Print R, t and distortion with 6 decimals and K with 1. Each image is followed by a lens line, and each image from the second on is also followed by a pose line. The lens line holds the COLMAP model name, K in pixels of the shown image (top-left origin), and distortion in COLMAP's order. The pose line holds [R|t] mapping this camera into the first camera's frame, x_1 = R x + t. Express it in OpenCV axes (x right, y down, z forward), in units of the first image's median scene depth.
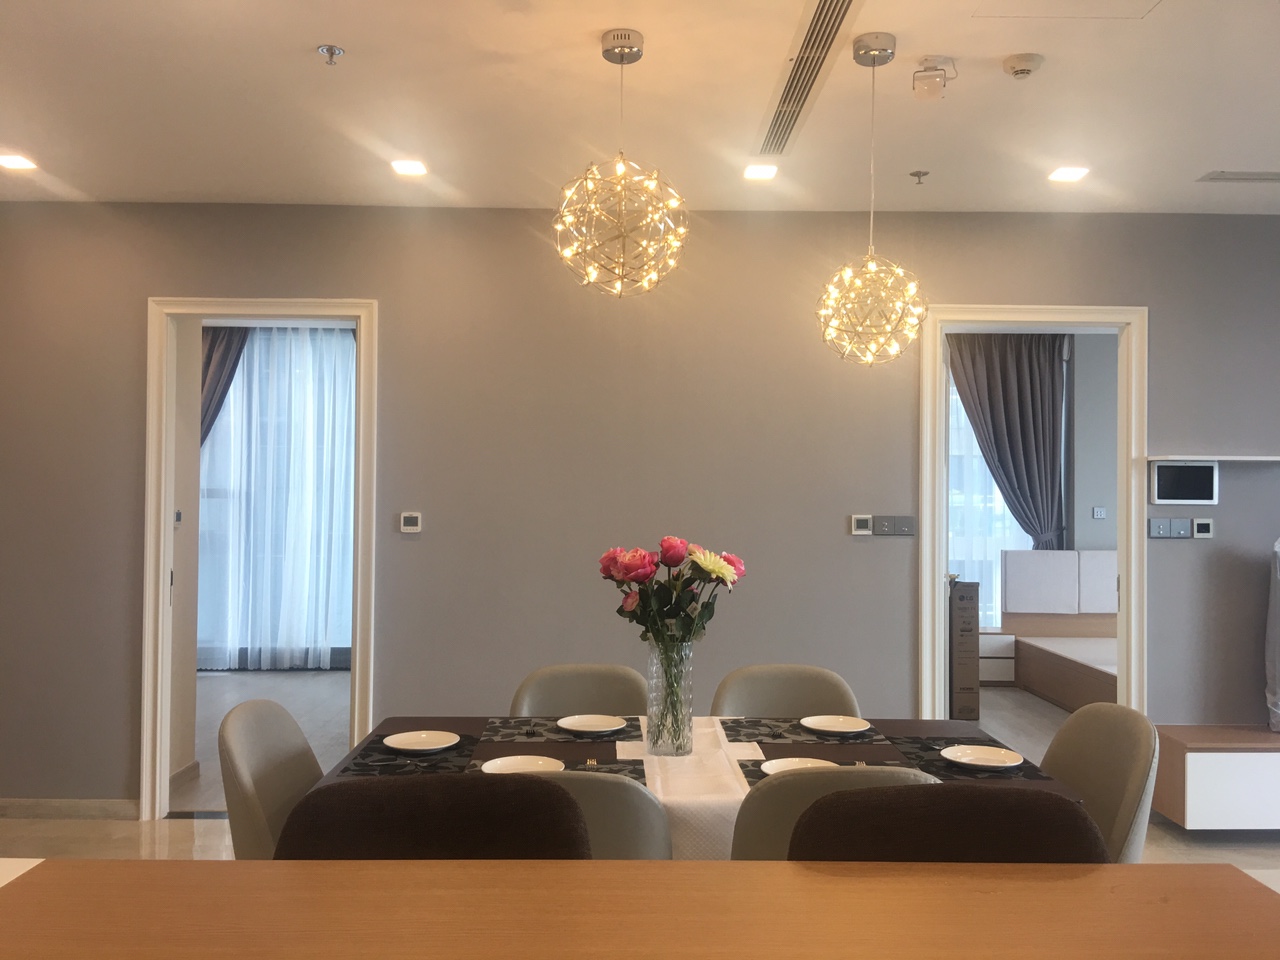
lens RADIAL K [[1122.5, 0, 640.0], [0, 1122.5, 480.0], [0, 0, 1]] dist [0.075874, -0.124543]
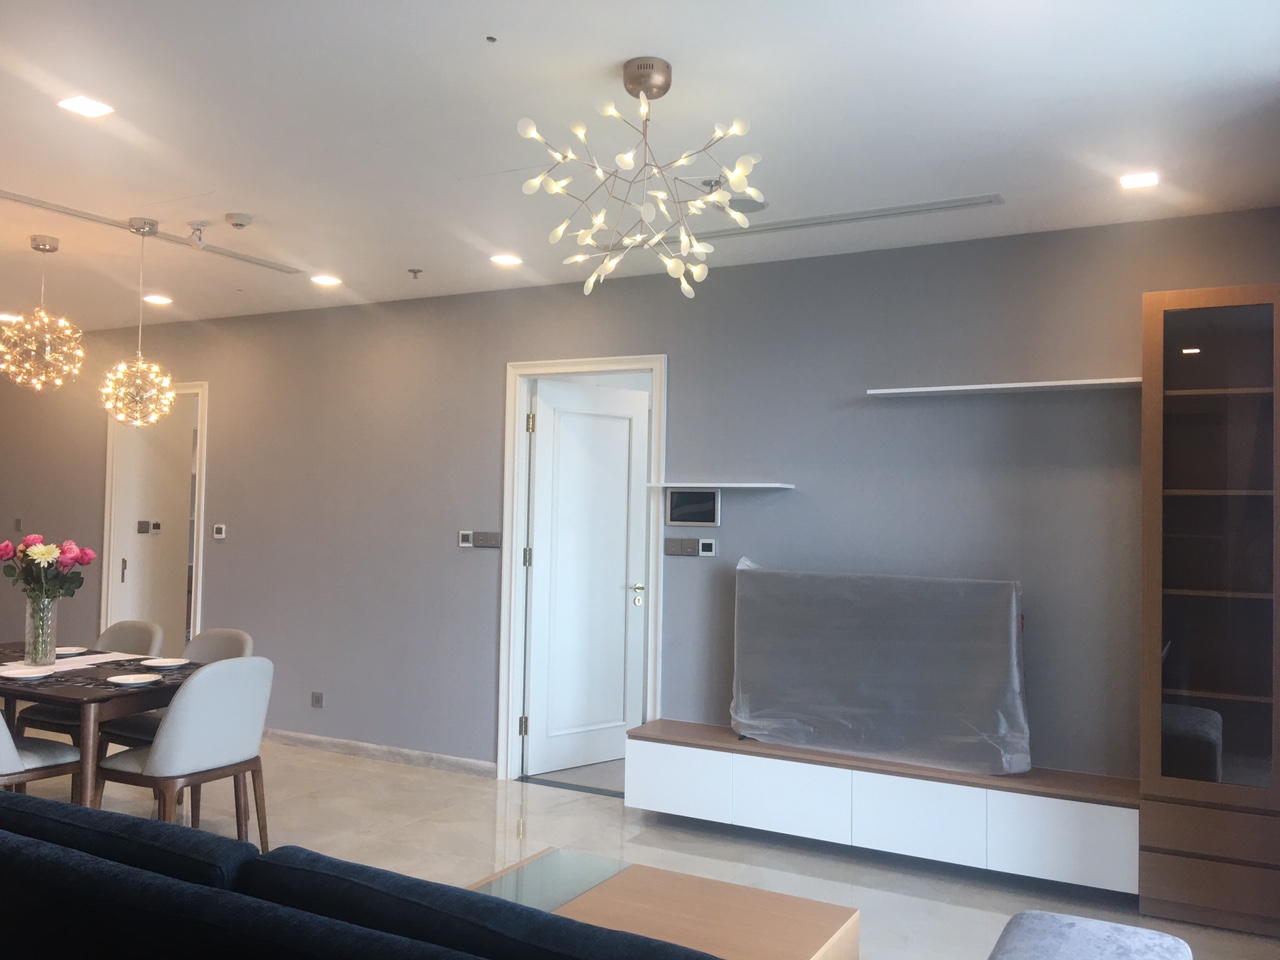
lens RADIAL K [[1122.5, 0, 640.0], [0, 1122.5, 480.0], [0, 0, 1]] dist [0.075874, -0.124543]
pose [[0.856361, -0.007760, -0.516319, 1.013699], [-0.007495, 0.999595, -0.027454, 0.006683], [0.516323, 0.027381, 0.855956, 0.012345]]
